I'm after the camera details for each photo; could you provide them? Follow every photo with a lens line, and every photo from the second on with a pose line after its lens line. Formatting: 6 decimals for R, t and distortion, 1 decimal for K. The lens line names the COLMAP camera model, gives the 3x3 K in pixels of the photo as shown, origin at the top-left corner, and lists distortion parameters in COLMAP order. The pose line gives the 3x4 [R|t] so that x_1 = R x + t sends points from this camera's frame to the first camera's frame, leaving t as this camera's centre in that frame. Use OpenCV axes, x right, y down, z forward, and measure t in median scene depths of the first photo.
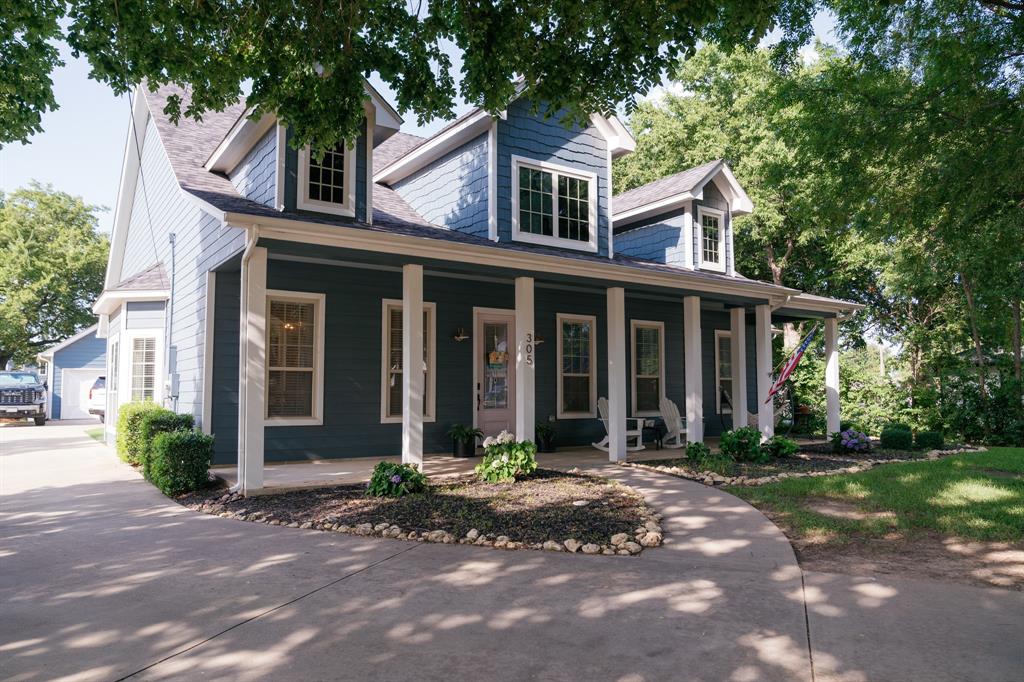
lens RADIAL K [[715.7, 0, 514.6], [0, 715.7, 343.1], [0, 0, 1]] dist [-0.029625, 0.004181]
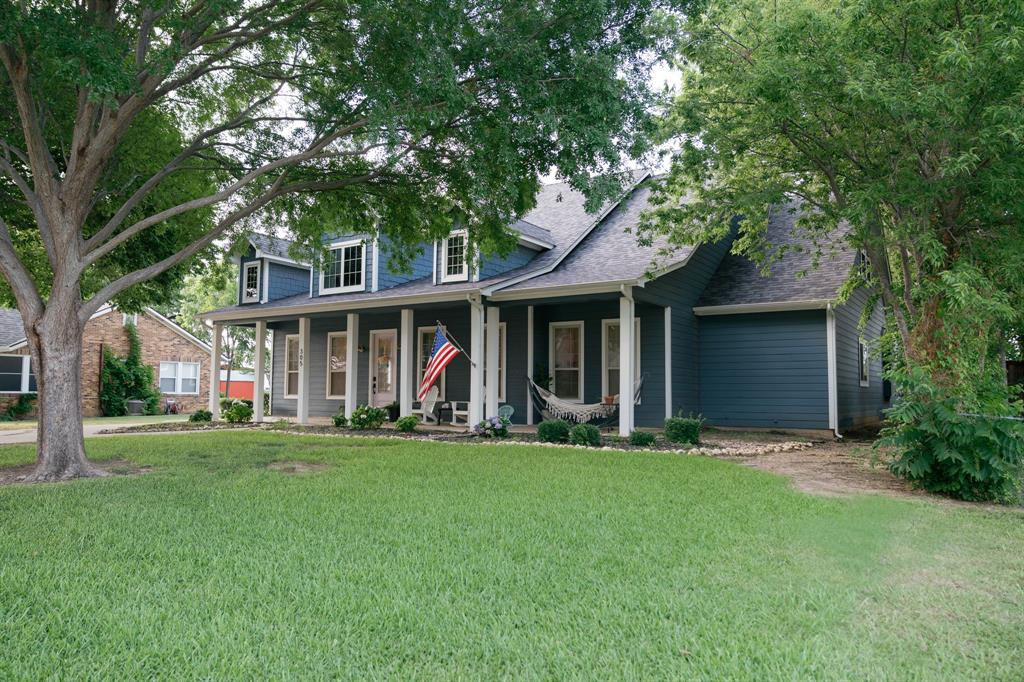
lens RADIAL K [[715.7, 0, 514.6], [0, 715.7, 343.1], [0, 0, 1]] dist [-0.029625, 0.004181]
pose [[0.353685, -0.062959, -0.933243, 1.672725], [0.050161, 0.997573, -0.048288, 0.077770], [0.934019, -0.029734, 0.355985, 0.761345]]
